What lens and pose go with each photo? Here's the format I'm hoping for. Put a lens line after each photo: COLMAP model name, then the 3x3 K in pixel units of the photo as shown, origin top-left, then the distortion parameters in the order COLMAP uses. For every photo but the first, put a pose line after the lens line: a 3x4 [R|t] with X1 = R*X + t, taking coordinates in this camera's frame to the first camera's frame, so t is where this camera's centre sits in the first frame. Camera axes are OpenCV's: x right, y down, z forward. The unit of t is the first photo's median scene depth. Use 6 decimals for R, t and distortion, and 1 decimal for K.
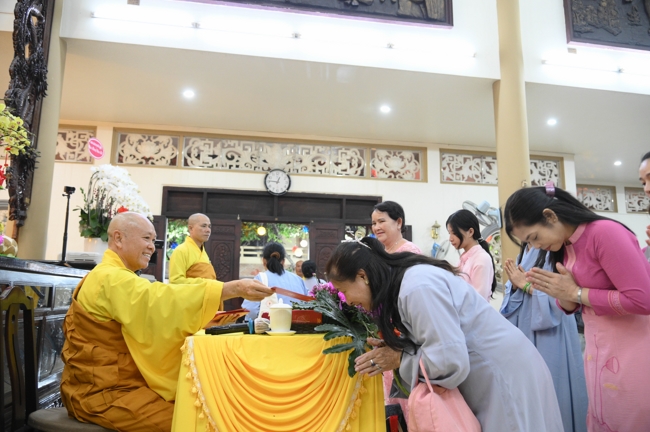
lens RADIAL K [[532.8, 0, 326.3], [0, 532.8, 214.4], [0, 0, 1]] dist [-0.046595, 0.016543]
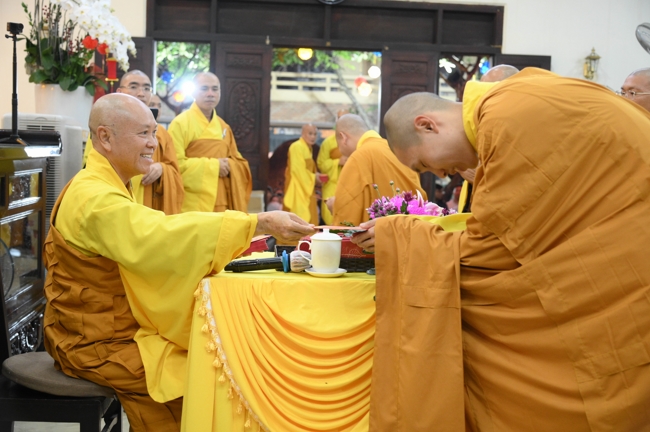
lens RADIAL K [[869.2, 0, 322.4], [0, 869.2, 223.5], [0, 0, 1]] dist [0.008080, 0.000000]
pose [[0.994723, 0.030165, -0.098063, 0.004704], [-0.006632, 0.972707, 0.231943, -0.022162], [0.102383, -0.230069, 0.967774, -0.027352]]
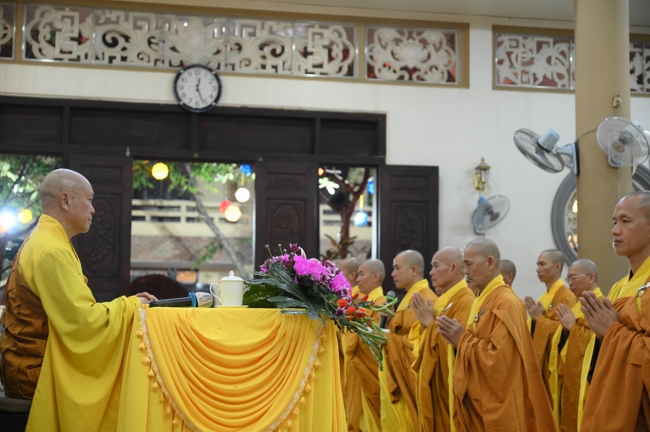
lens RADIAL K [[1117.8, 0, 308.9], [0, 1117.8, 221.0], [0, 0, 1]] dist [0.069556, 0.000000]
pose [[0.999825, -0.000066, 0.018709, 0.002458], [-0.001426, 0.996814, 0.079752, -0.015895], [-0.018654, -0.079764, 0.996639, -0.176158]]
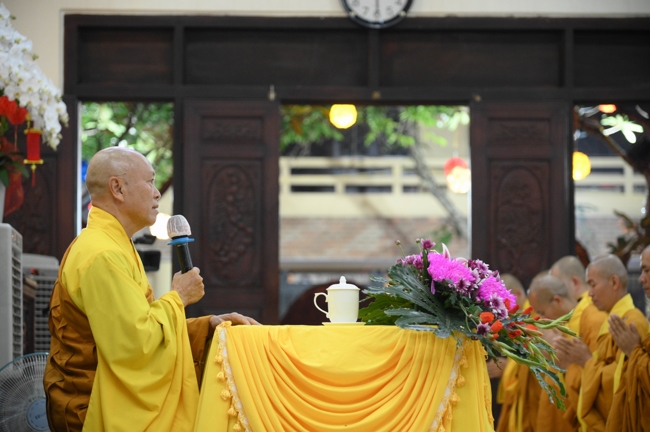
lens RADIAL K [[1883.1, 0, 325.1], [0, 1883.1, 217.6], [0, 0, 1]] dist [0.210502, 0.000000]
pose [[0.990556, -0.020903, -0.135505, 0.042500], [0.033667, 0.995134, 0.092603, -0.027589], [0.132910, -0.096291, 0.986440, -0.266884]]
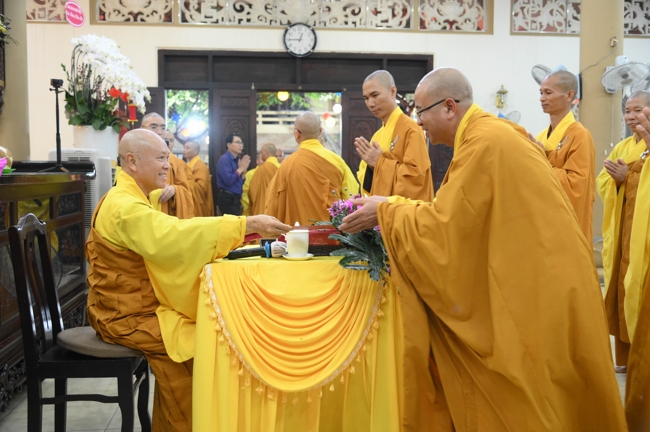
lens RADIAL K [[679.0, 0, 321.6], [0, 679.0, 219.7], [0, 0, 1]] dist [-0.003529, 0.000000]
pose [[0.997540, -0.008089, -0.069626, 0.008472], [0.023326, 0.975011, 0.220928, -0.022164], [0.066099, -0.222009, 0.972802, -0.038092]]
